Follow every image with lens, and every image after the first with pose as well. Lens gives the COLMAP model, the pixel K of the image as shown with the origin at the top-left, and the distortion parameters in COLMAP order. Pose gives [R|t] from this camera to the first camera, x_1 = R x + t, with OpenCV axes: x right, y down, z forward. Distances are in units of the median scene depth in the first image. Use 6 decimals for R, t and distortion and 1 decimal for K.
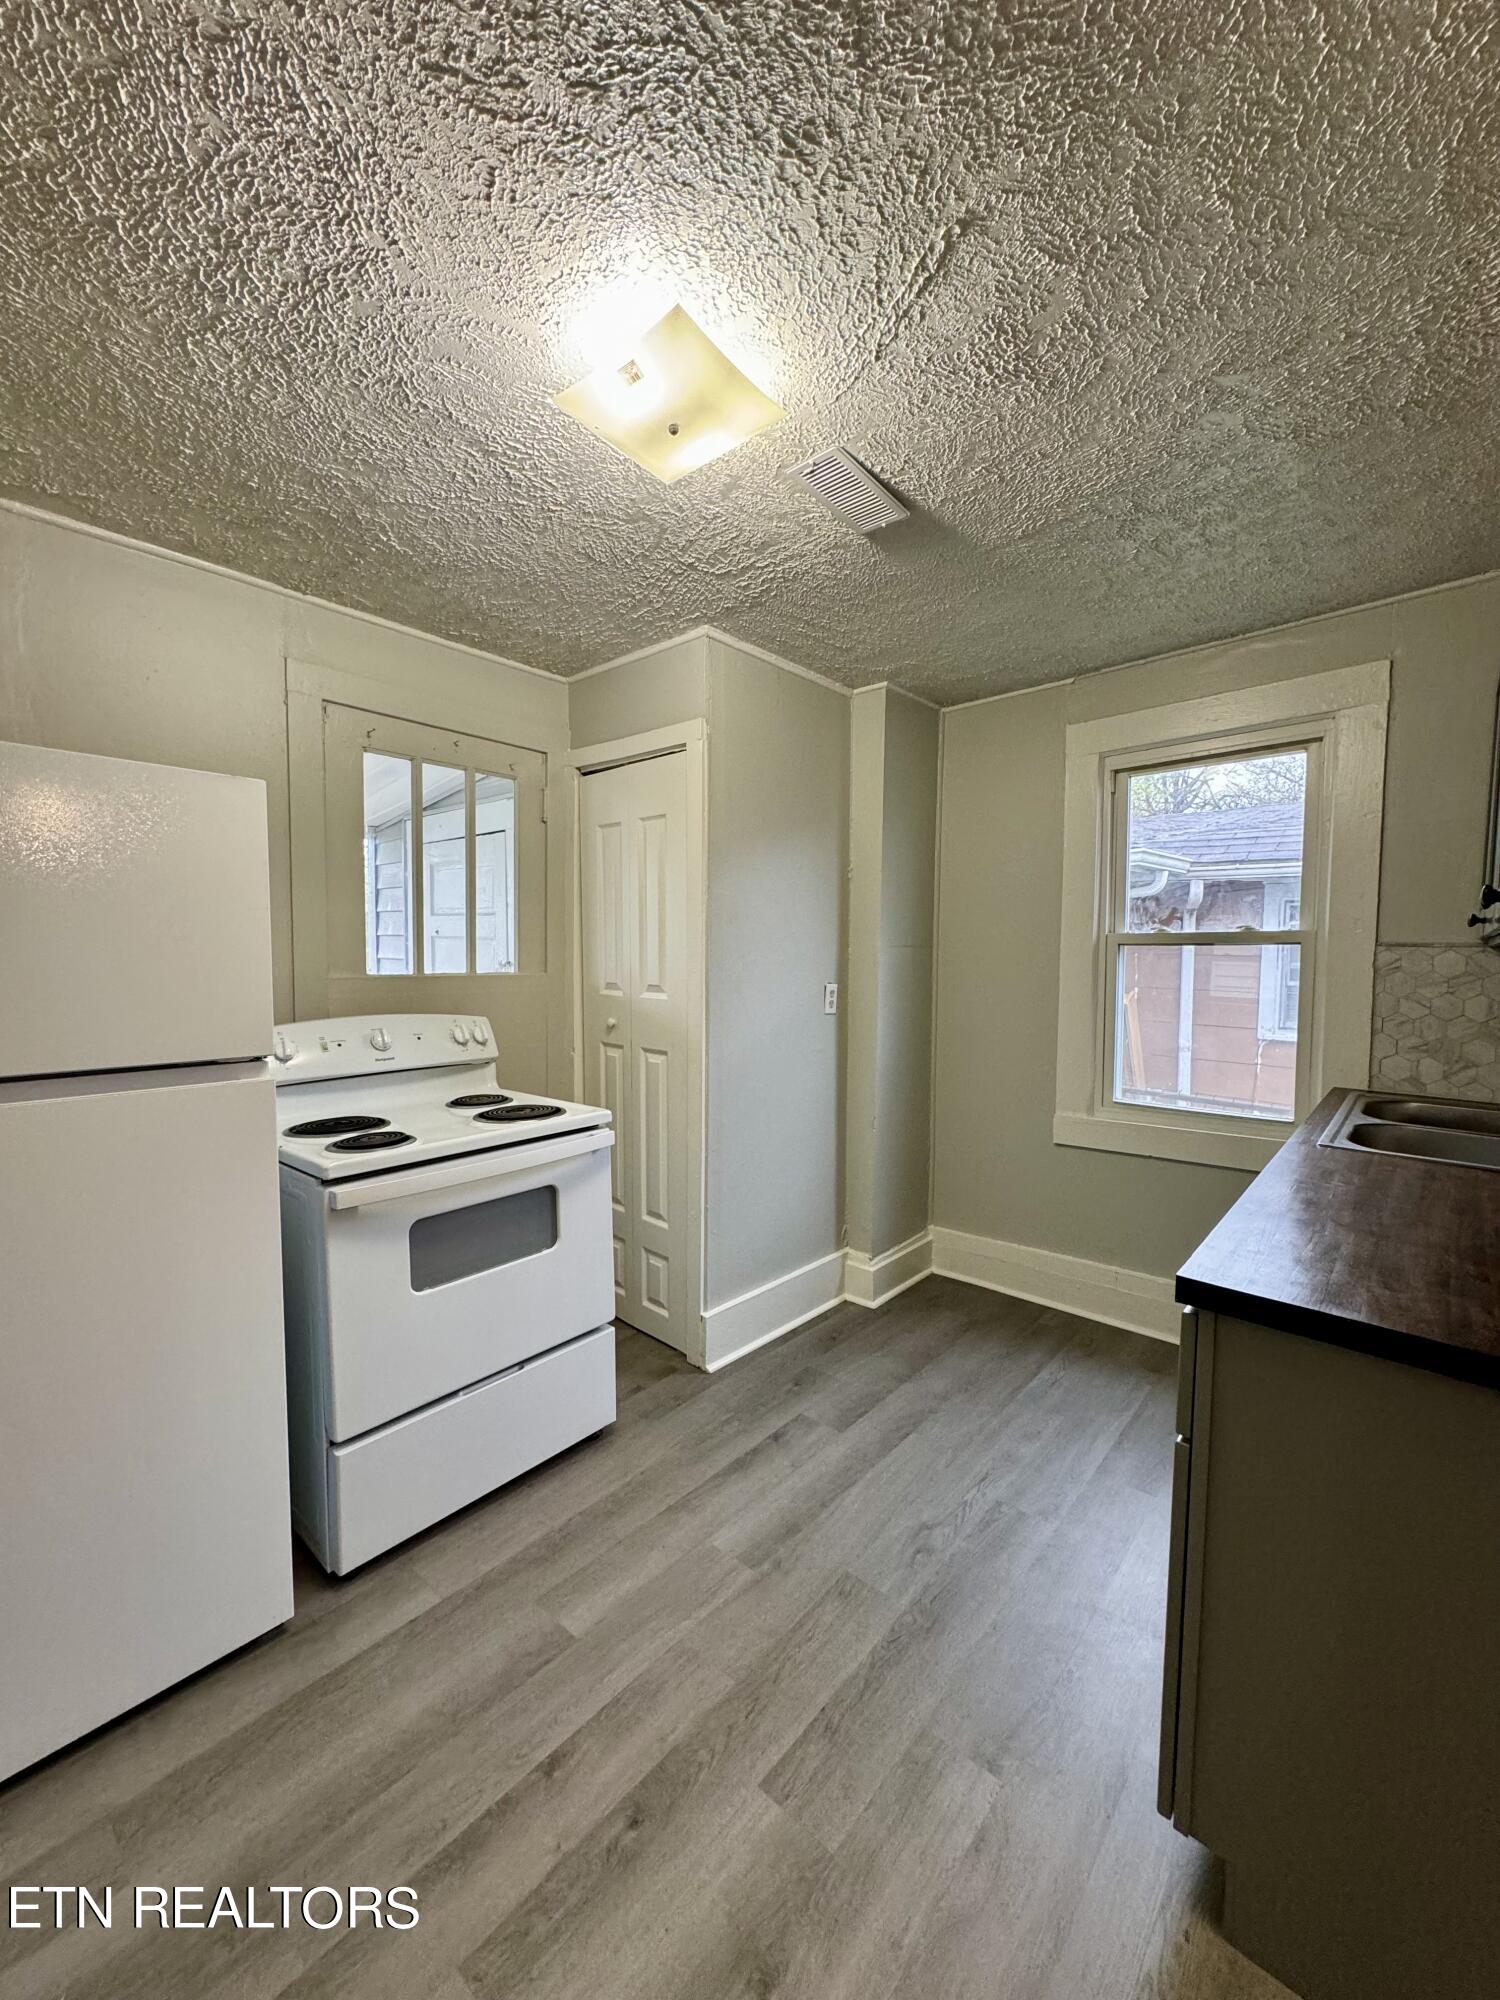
lens RADIAL K [[791.1, 0, 751.8], [0, 791.1, 999.5], [0, 0, 1]] dist [-0.000984, -0.000208]
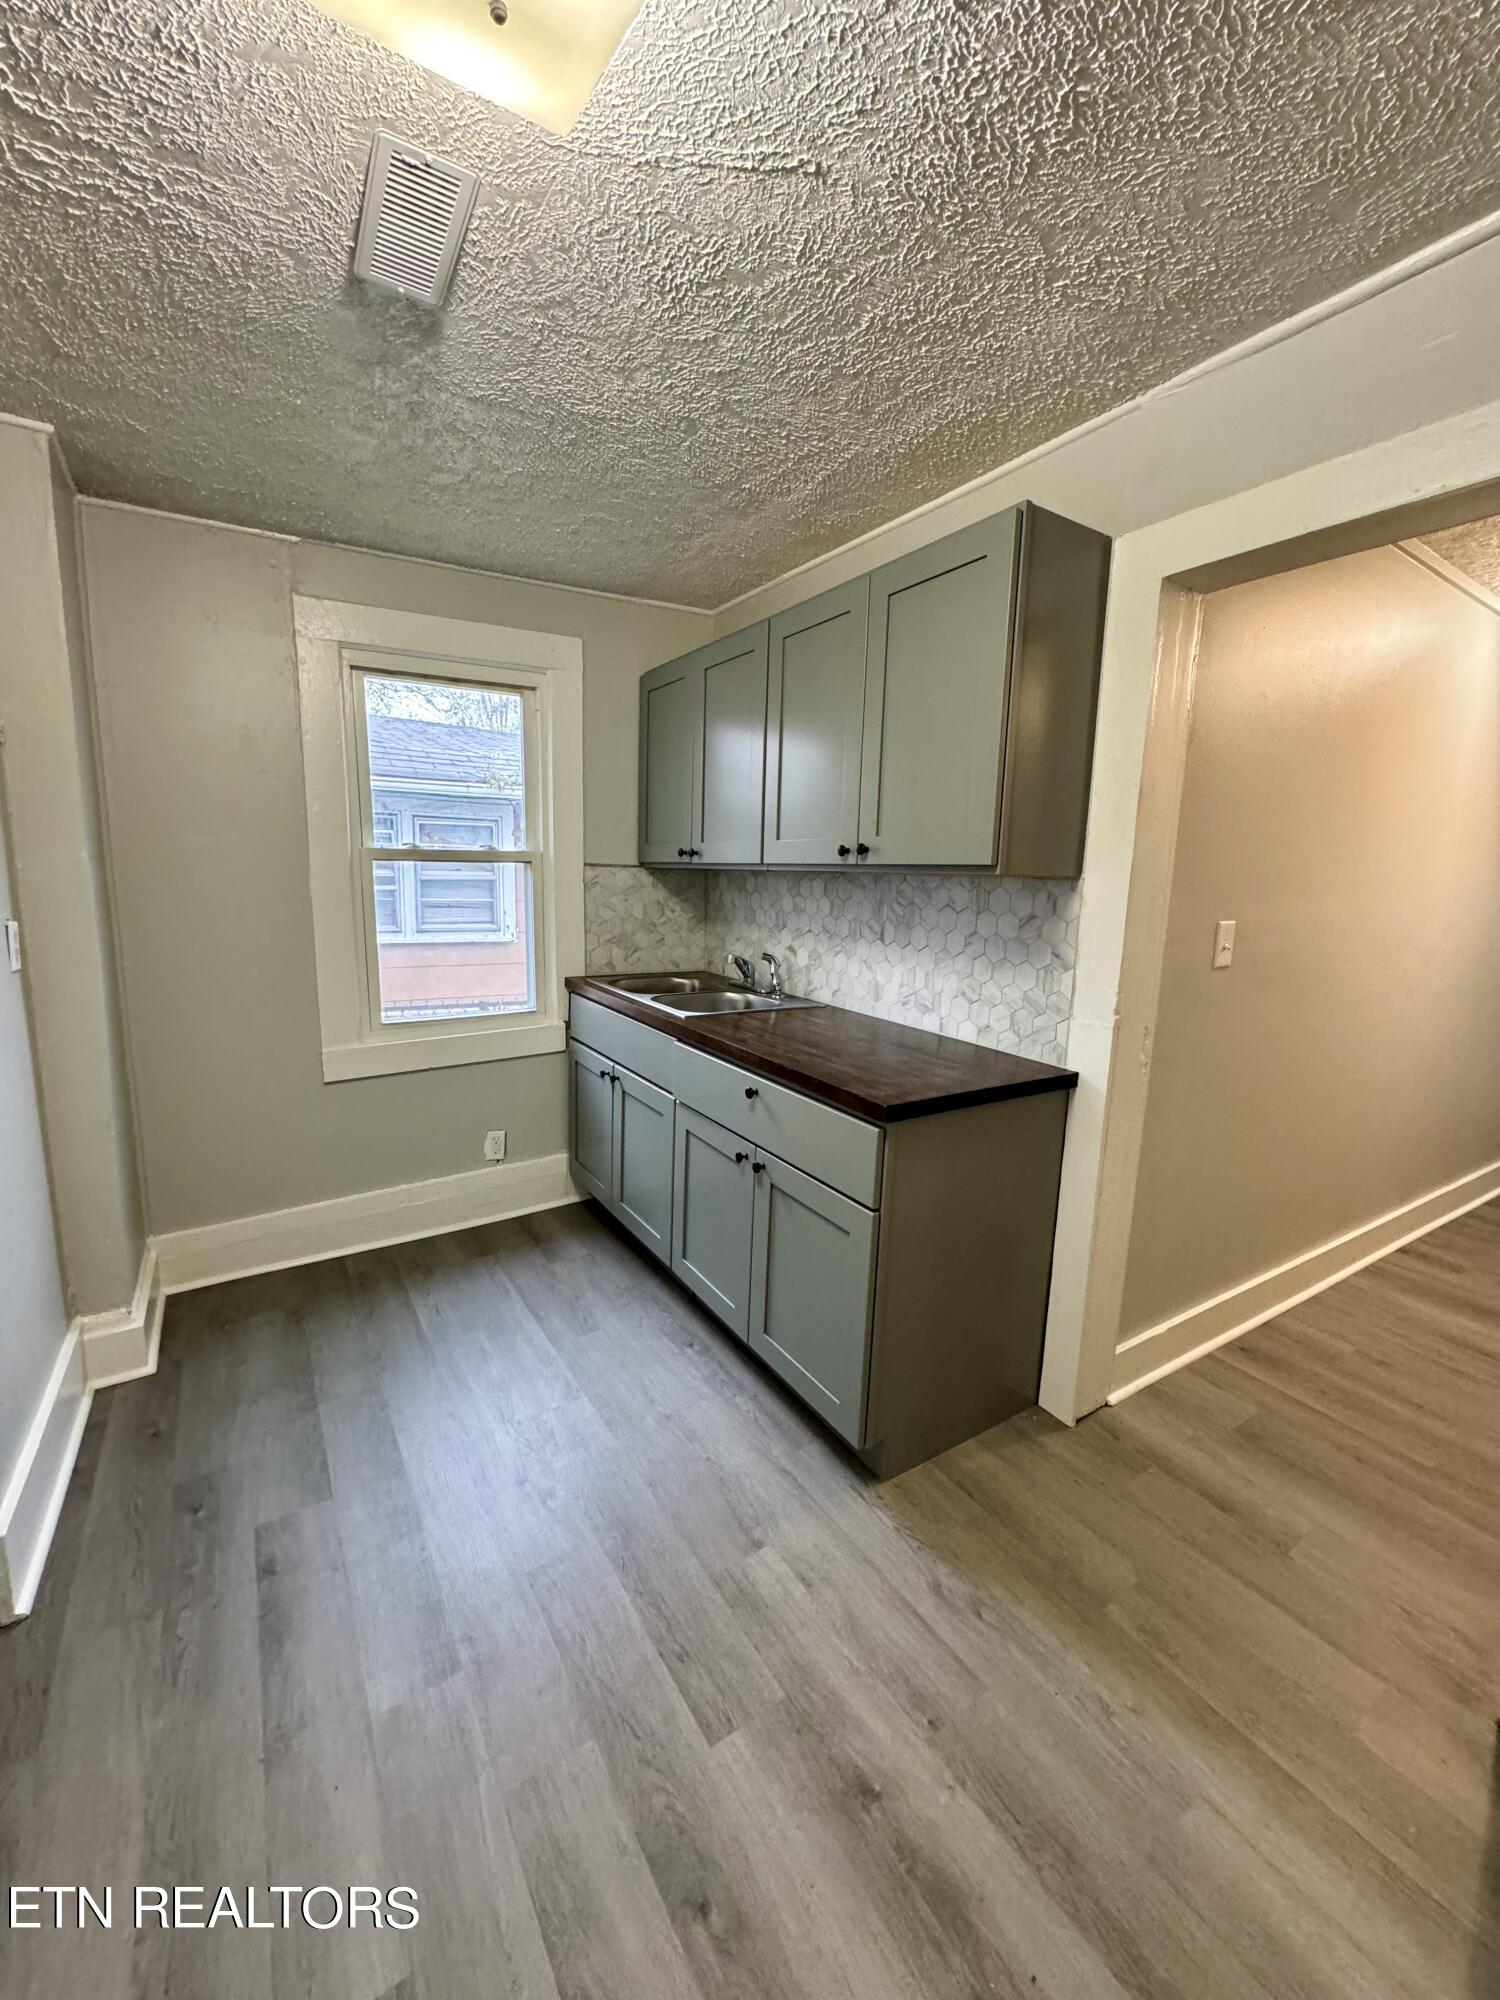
lens RADIAL K [[791.1, 0, 751.8], [0, 791.1, 999.5], [0, 0, 1]] dist [-0.000984, -0.000208]
pose [[0.275894, -0.159114, 0.947927, -0.419077], [0.036440, 0.987226, 0.155105, -0.043210], [-0.960497, -0.008250, 0.278168, 0.373600]]
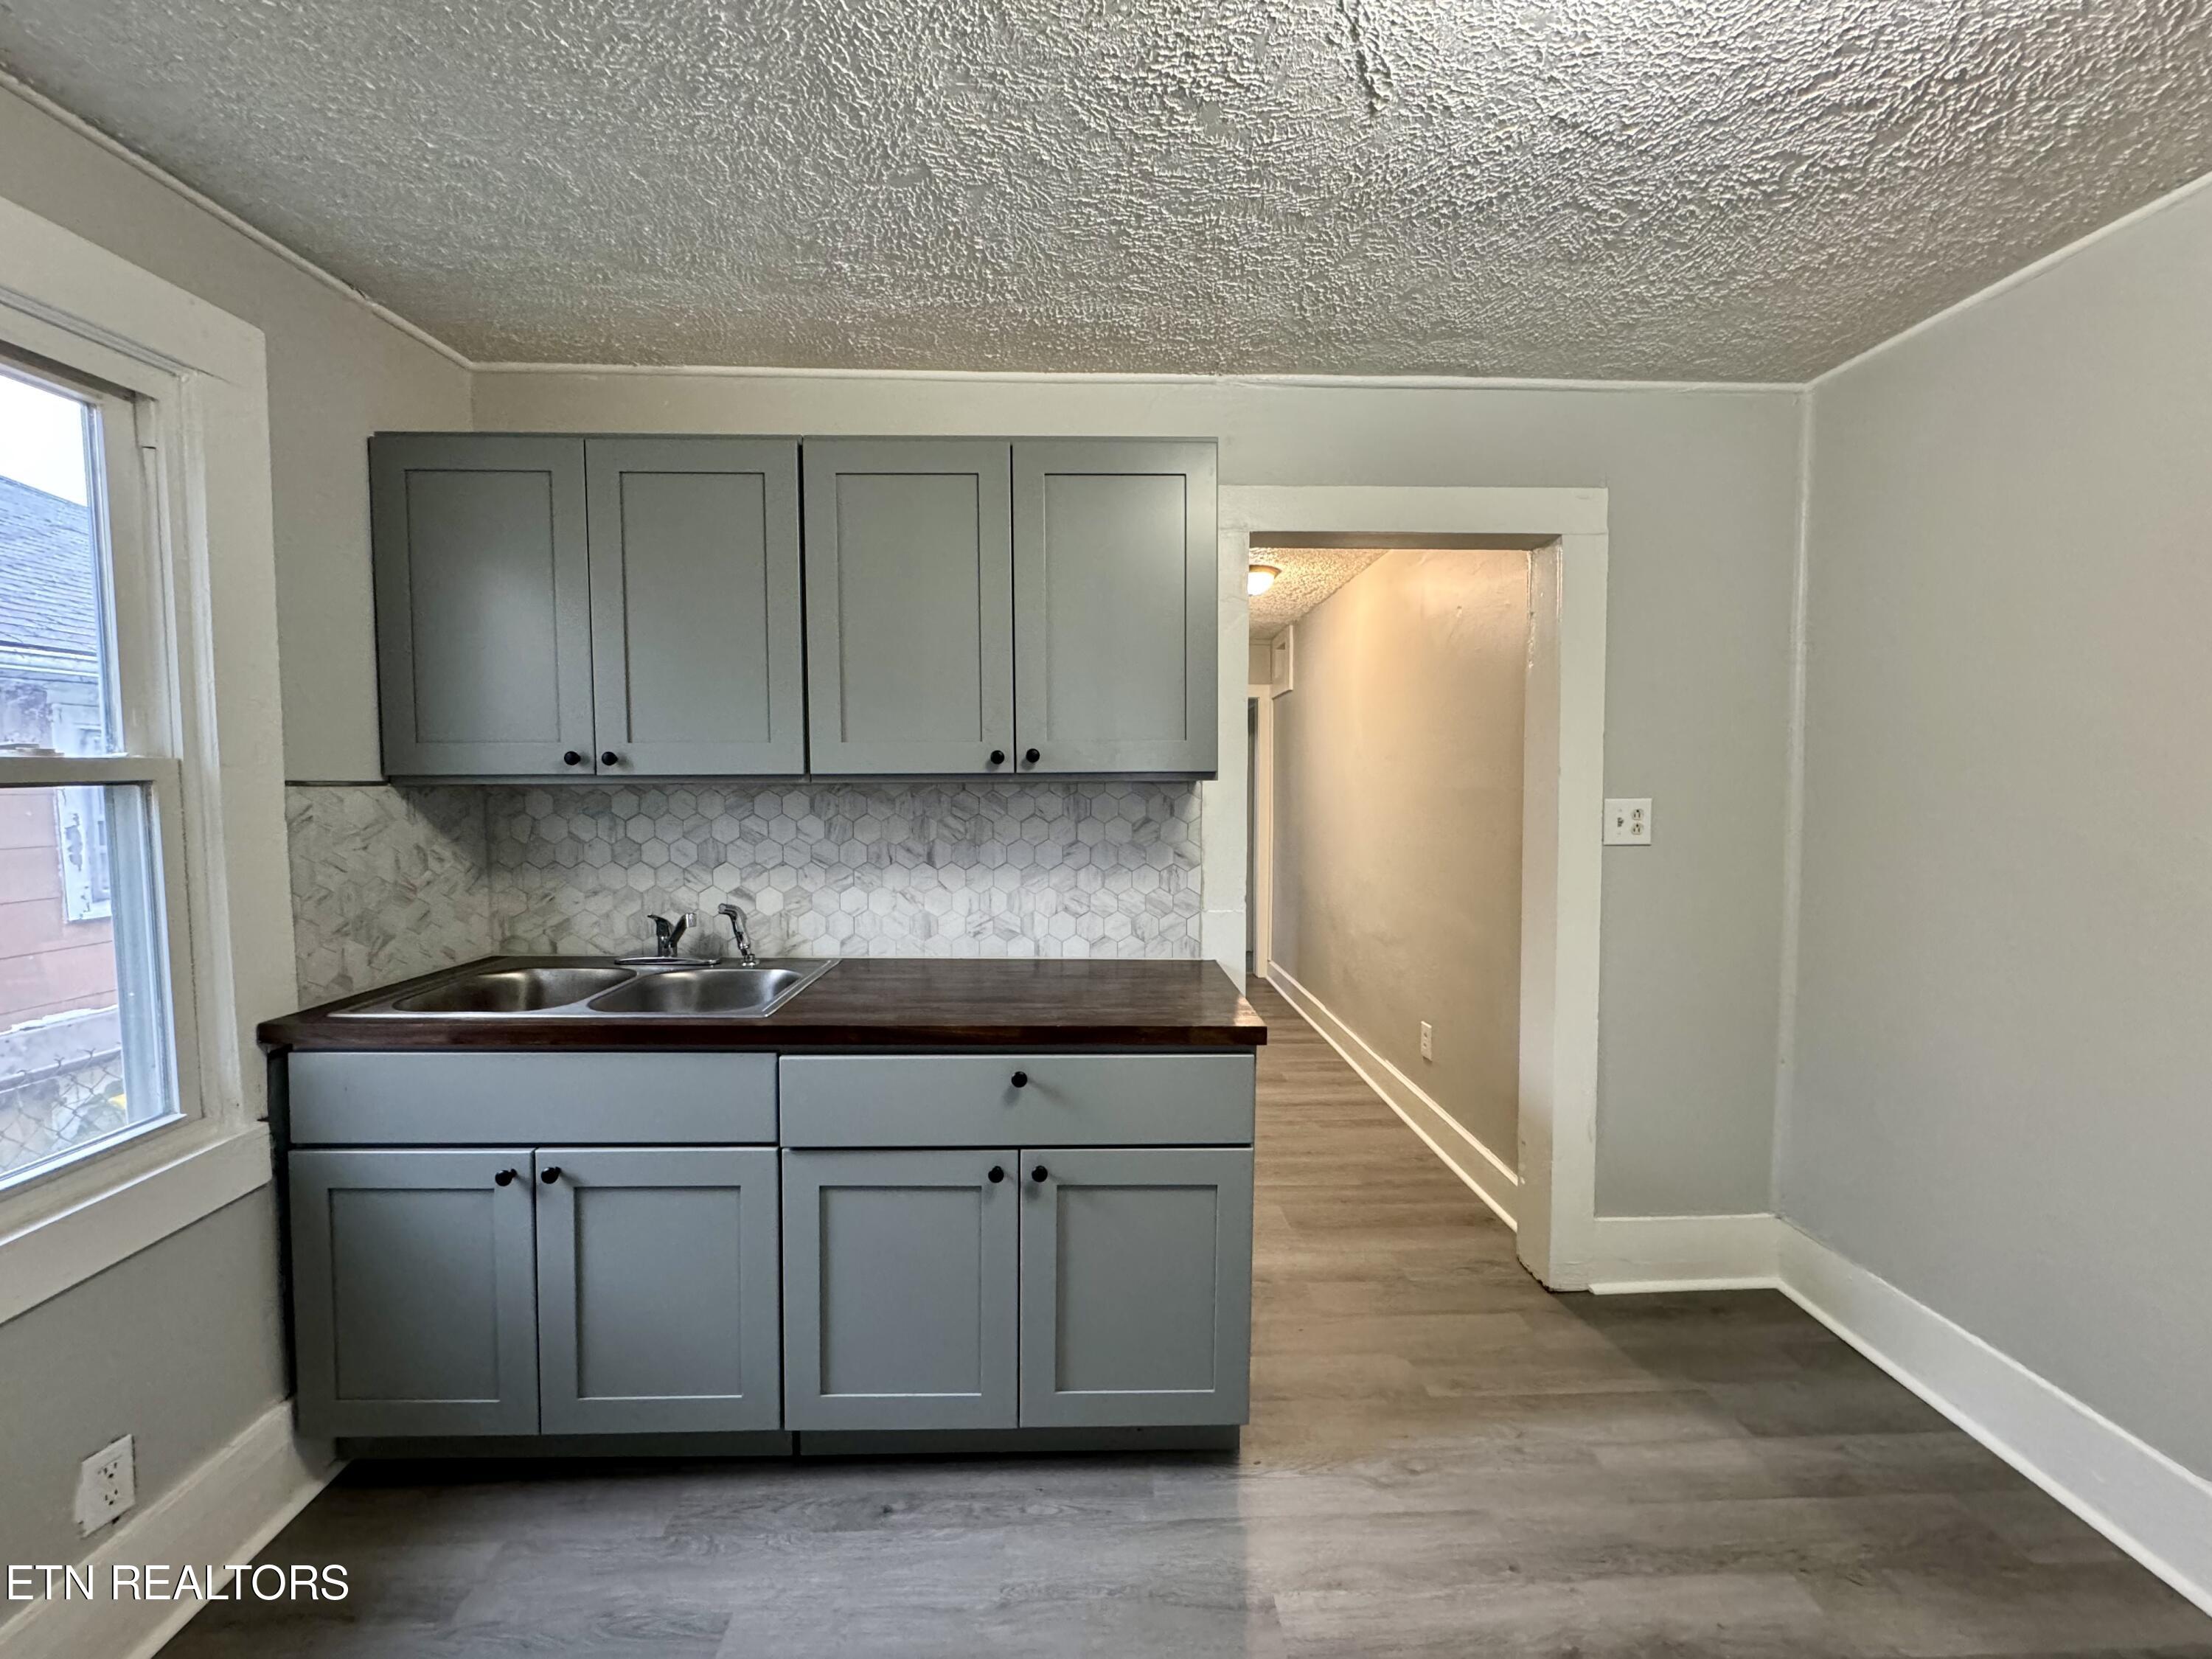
lens RADIAL K [[874.9, 0, 1106.0], [0, 874.9, 829.5], [0, 0, 1]] dist [-0.000984, -0.000208]
pose [[-0.680491, -0.054490, 0.730728, -0.179747], [0.039517, 0.993051, 0.110851, -0.086822], [-0.731691, 0.104309, -0.673609, 1.012182]]
